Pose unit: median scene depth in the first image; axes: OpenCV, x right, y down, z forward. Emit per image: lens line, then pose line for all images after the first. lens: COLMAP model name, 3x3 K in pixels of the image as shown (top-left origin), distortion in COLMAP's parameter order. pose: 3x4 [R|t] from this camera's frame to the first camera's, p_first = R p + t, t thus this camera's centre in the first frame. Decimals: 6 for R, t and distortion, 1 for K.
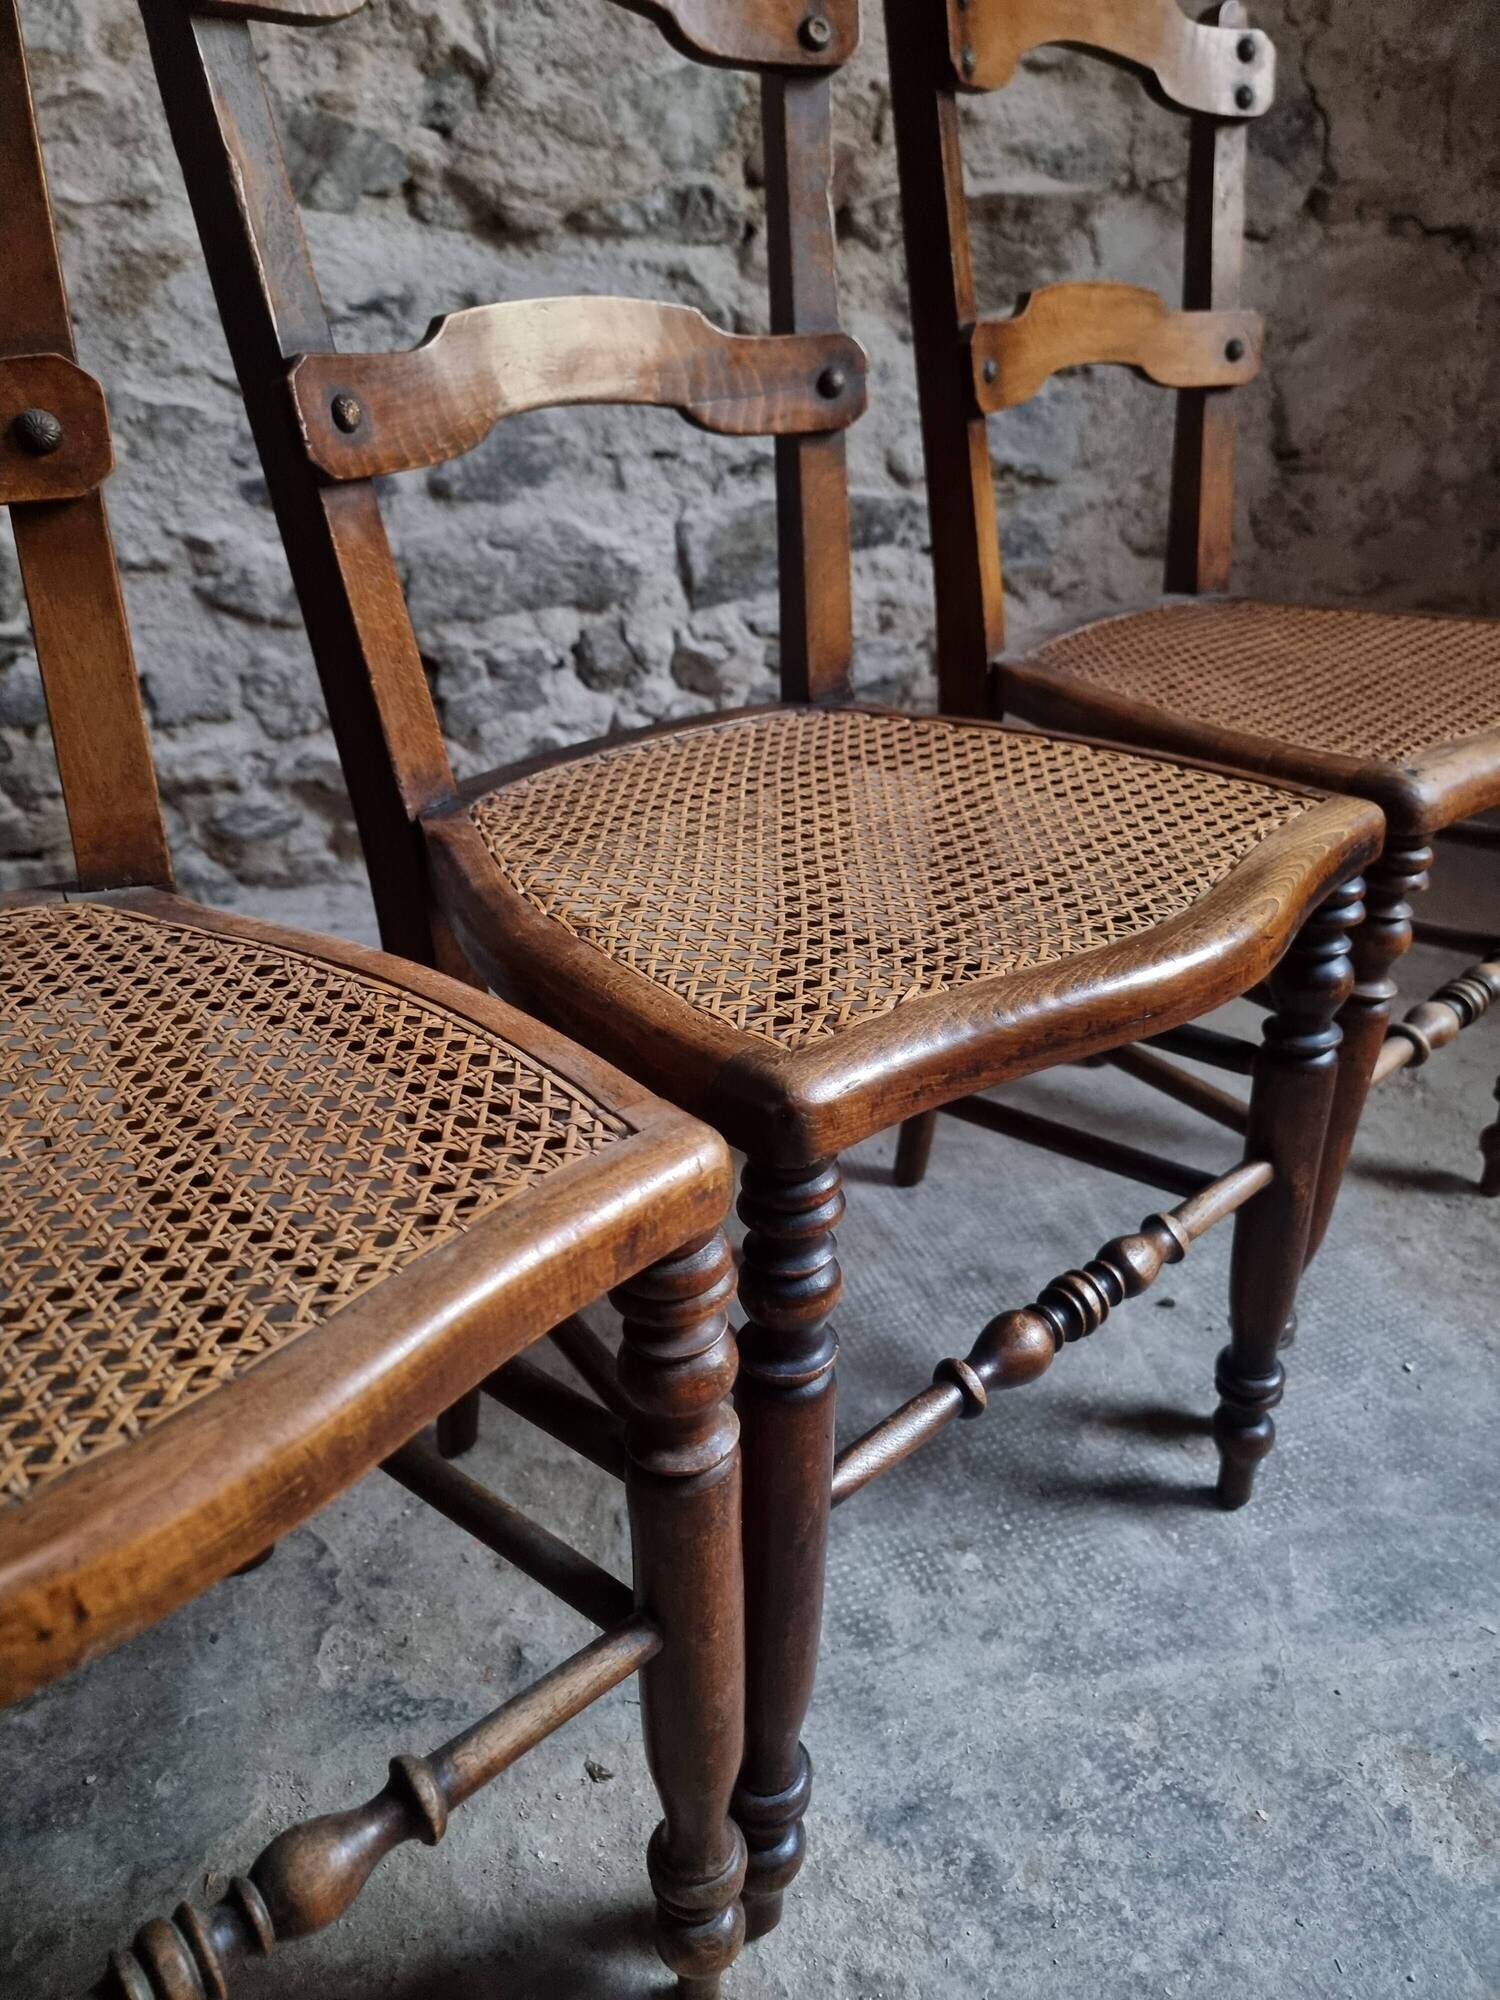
lens RADIAL K [[1403.9, 0, 734.8], [0, 1403.9, 1007.6], [0, 0, 1]] dist [0.082467, -0.074412]
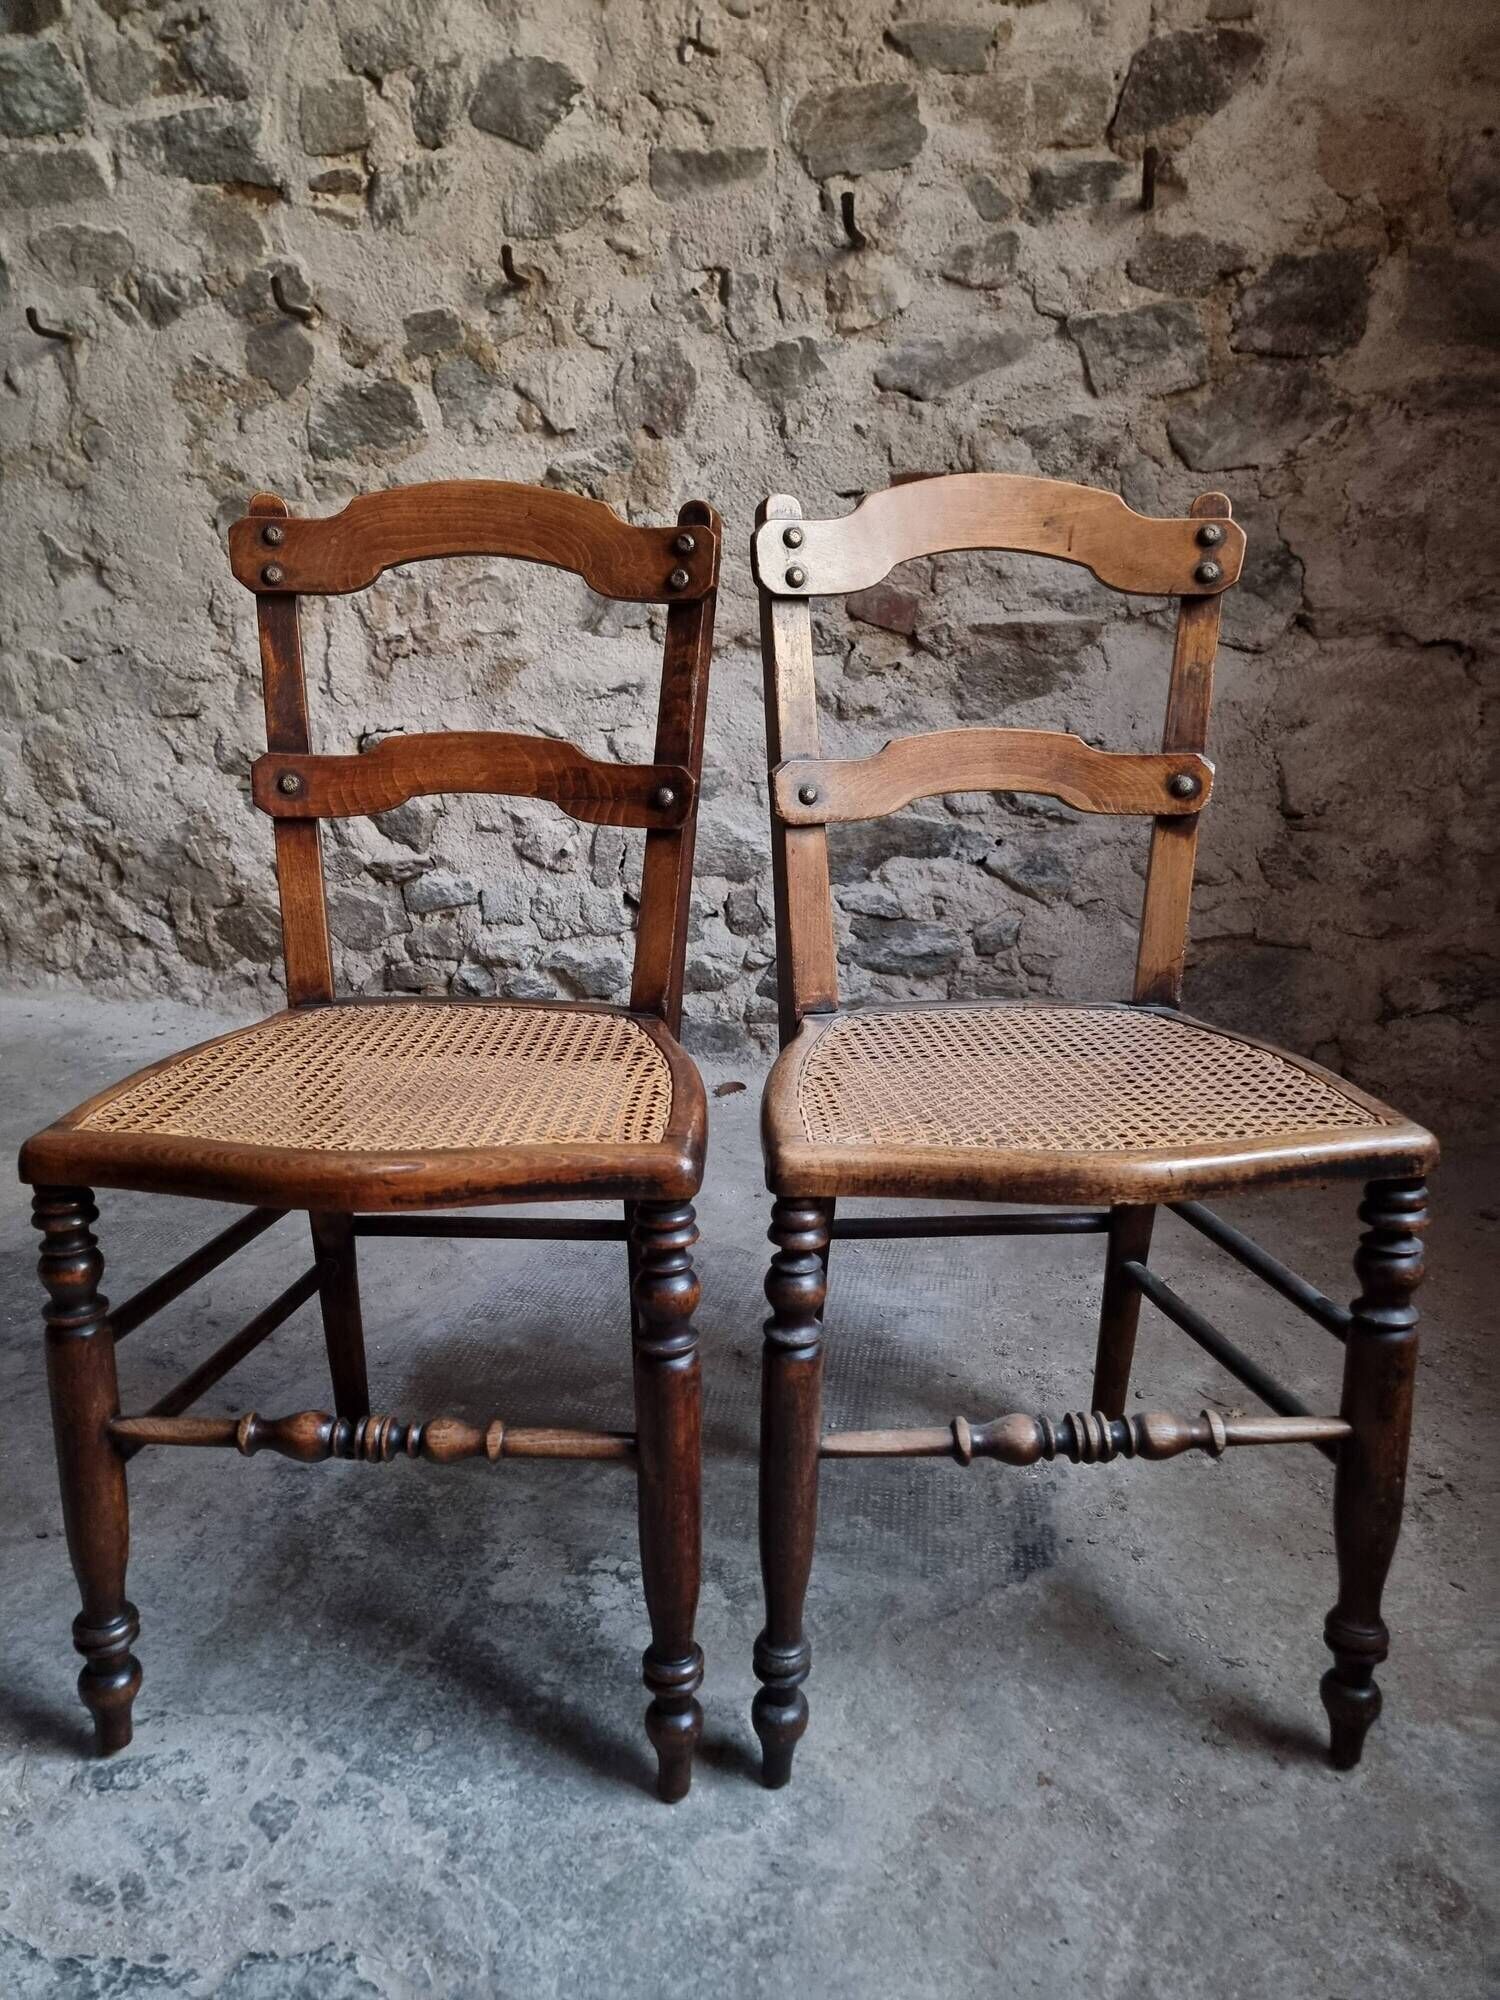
lens RADIAL K [[1408.5, 0, 729.3], [0, 1408.5, 1017.0], [0, 0, 1]] dist [0.076225, -0.068313]
pose [[0.843405, 0.143514, -0.517757, 0.762702], [-0.244689, 0.960527, -0.132344, 0.055917], [0.478326, 0.238309, 0.845229, -0.226360]]
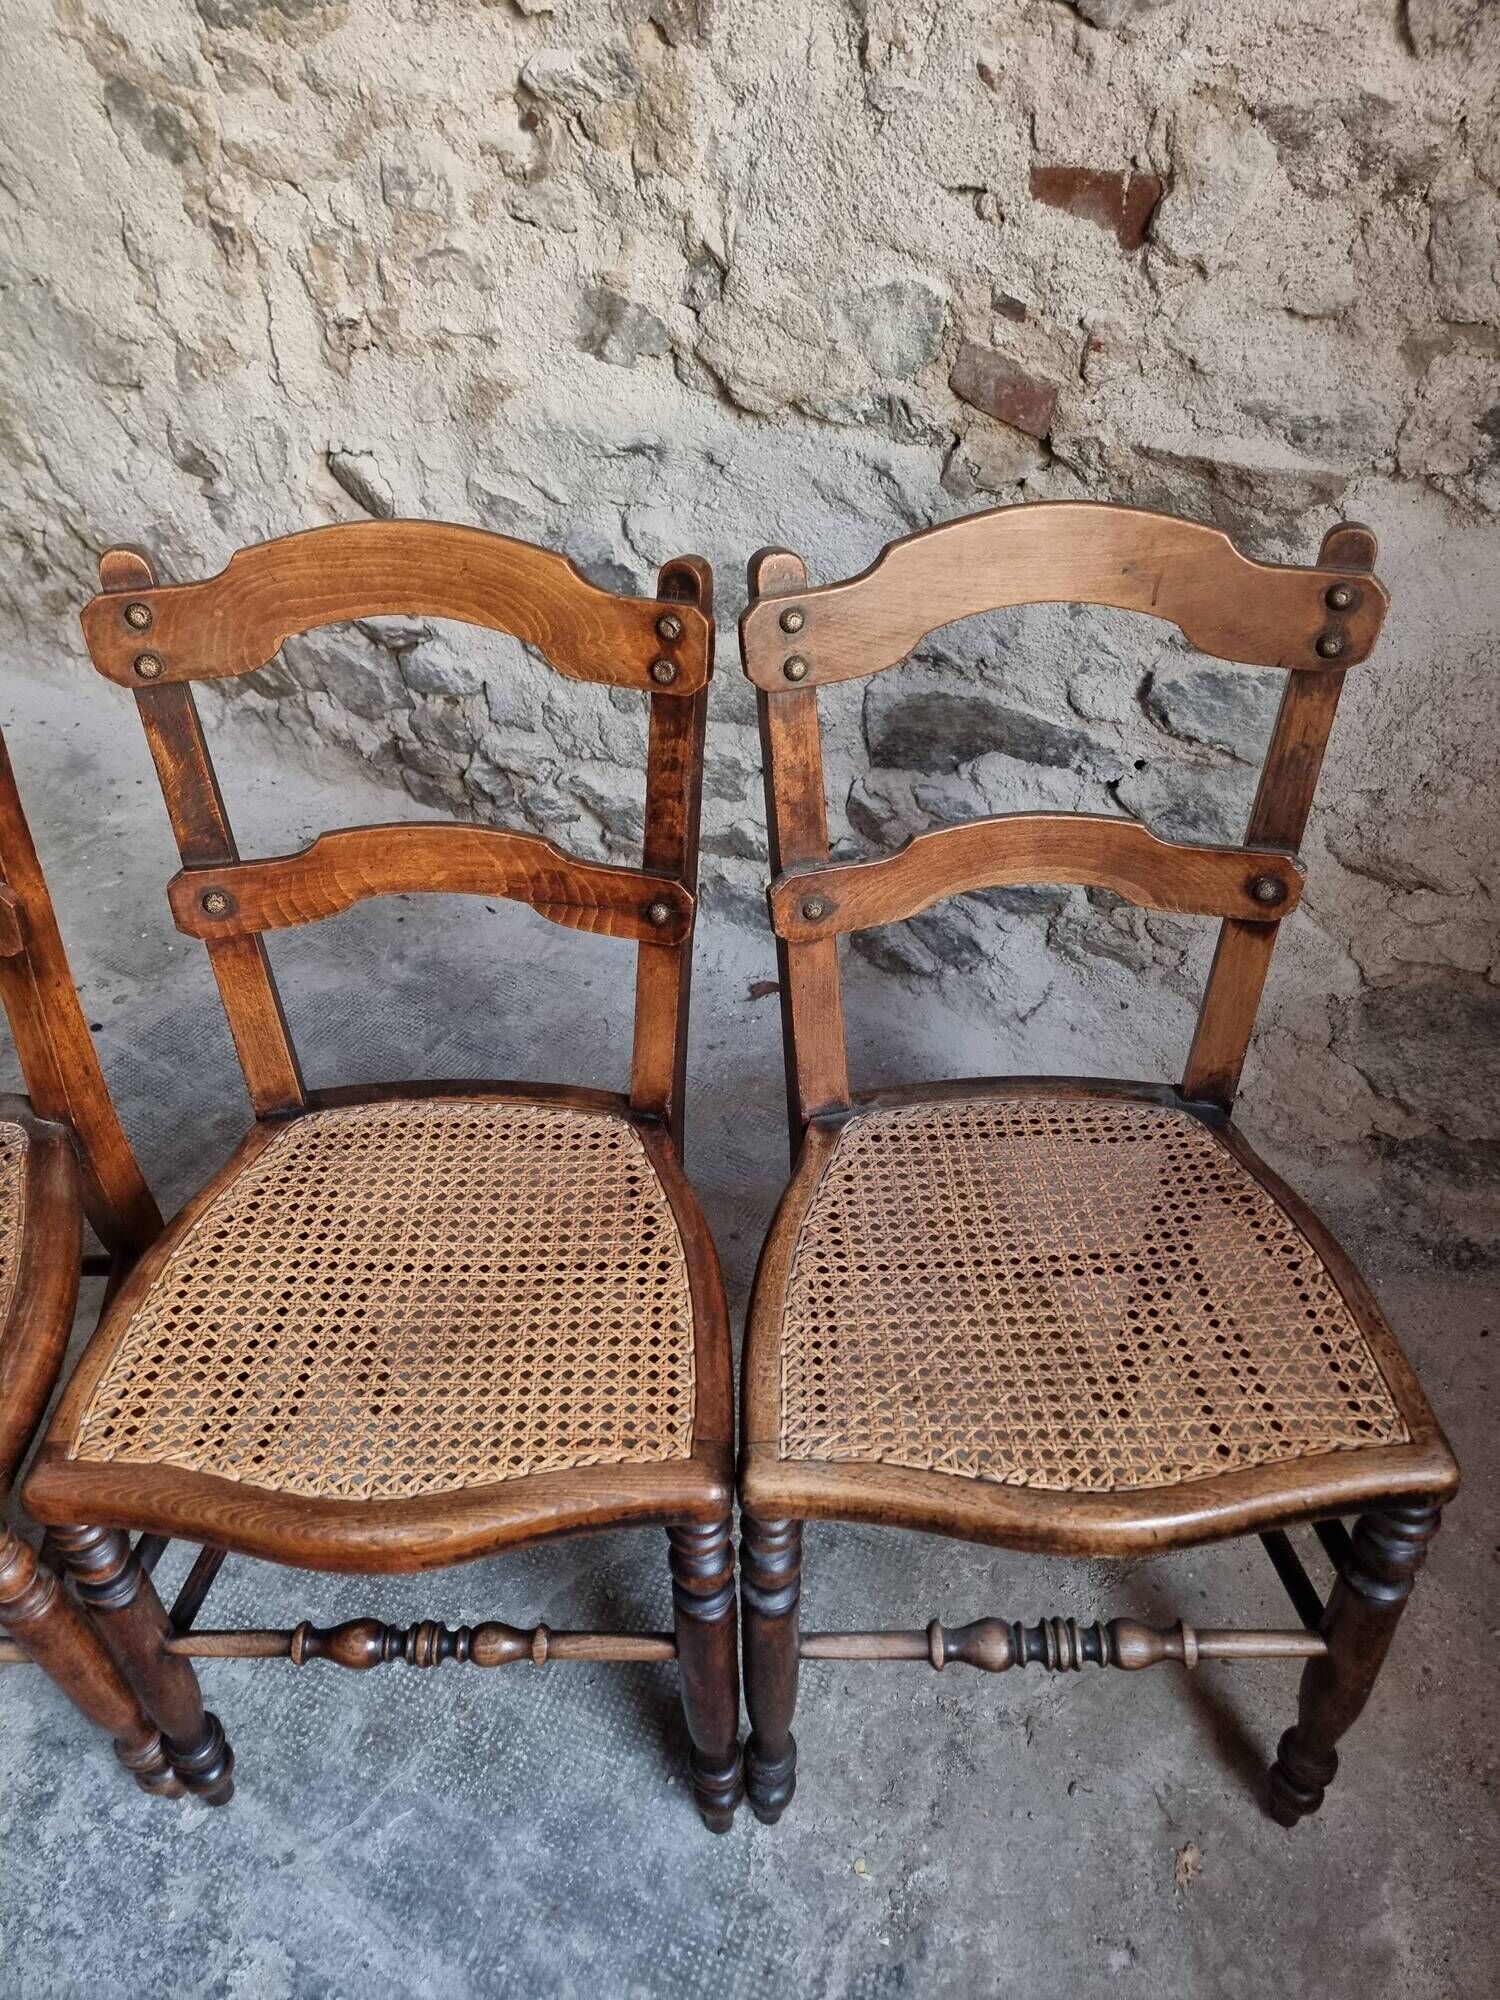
lens RADIAL K [[1403.9, 0, 731.3], [0, 1403.9, 1024.8], [0, 0, 1]] dist [0.082467, -0.074412]
pose [[0.717761, 0.441519, -0.538406, 0.621797], [-0.298689, 0.893730, 0.334712, -0.495635], [0.628971, -0.079427, 0.773361, 0.146510]]
